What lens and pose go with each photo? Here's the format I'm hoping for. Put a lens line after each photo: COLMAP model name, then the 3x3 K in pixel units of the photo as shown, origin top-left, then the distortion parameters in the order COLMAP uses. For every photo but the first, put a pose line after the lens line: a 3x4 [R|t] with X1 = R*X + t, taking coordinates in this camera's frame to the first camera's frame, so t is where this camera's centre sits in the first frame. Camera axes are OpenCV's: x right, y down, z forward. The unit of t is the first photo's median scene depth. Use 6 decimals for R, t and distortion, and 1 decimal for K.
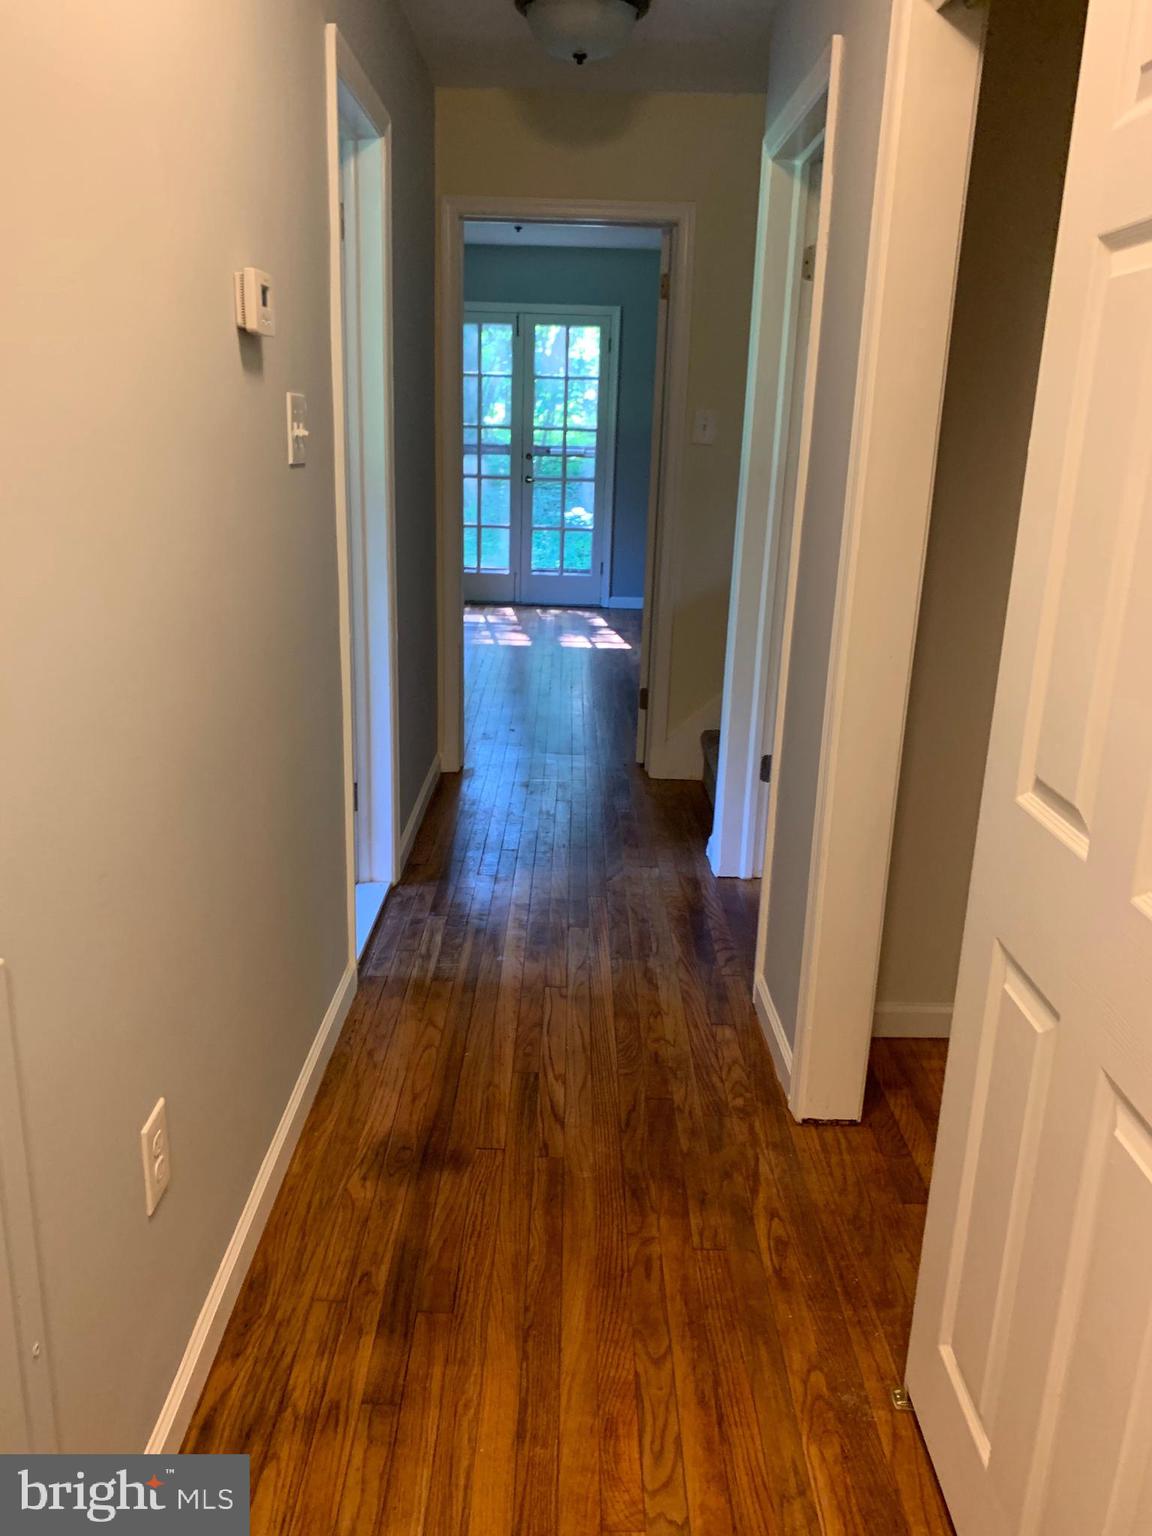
lens RADIAL K [[1169.7, 0, 576.5], [0, 1169.7, 766.0], [0, 0, 1]] dist [0.074530, -0.131944]
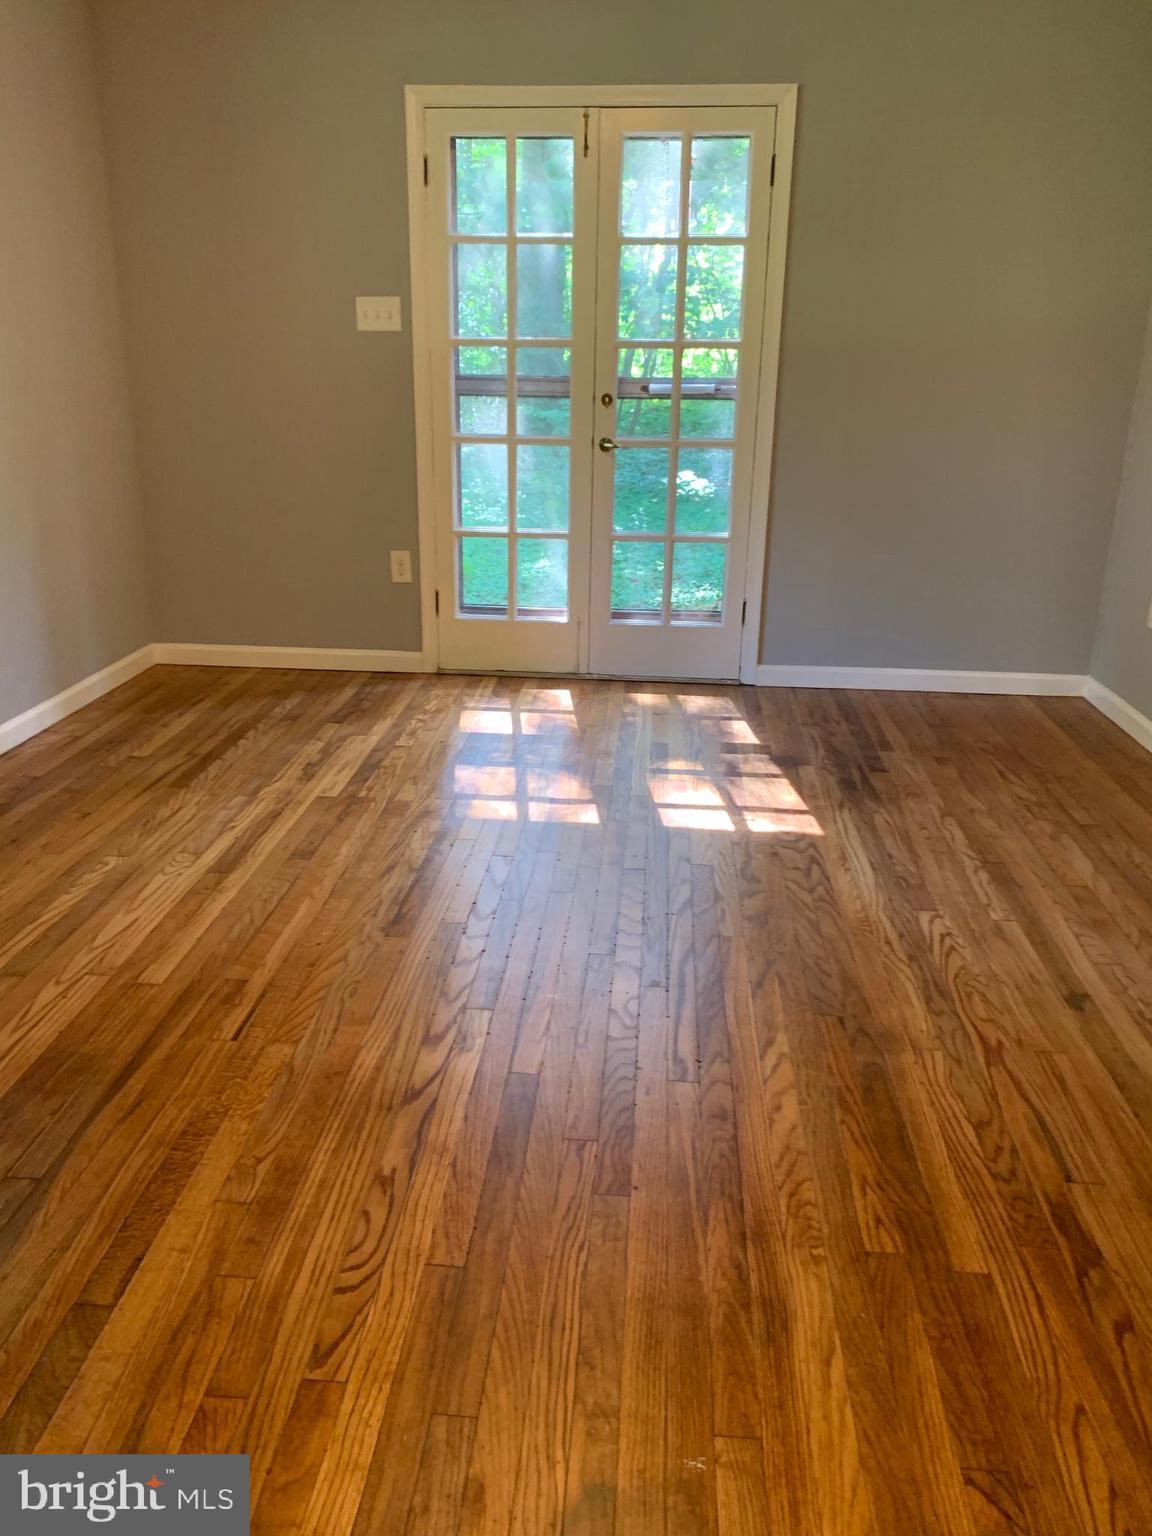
lens RADIAL K [[1169.7, 0, 576.5], [0, 1169.7, 766.0], [0, 0, 1]] dist [0.074530, -0.131944]
pose [[0.996359, 0.014903, -0.083949, -0.008402], [-0.011321, 0.999012, 0.042983, -0.126142], [0.084506, -0.041876, 0.995543, 0.487927]]
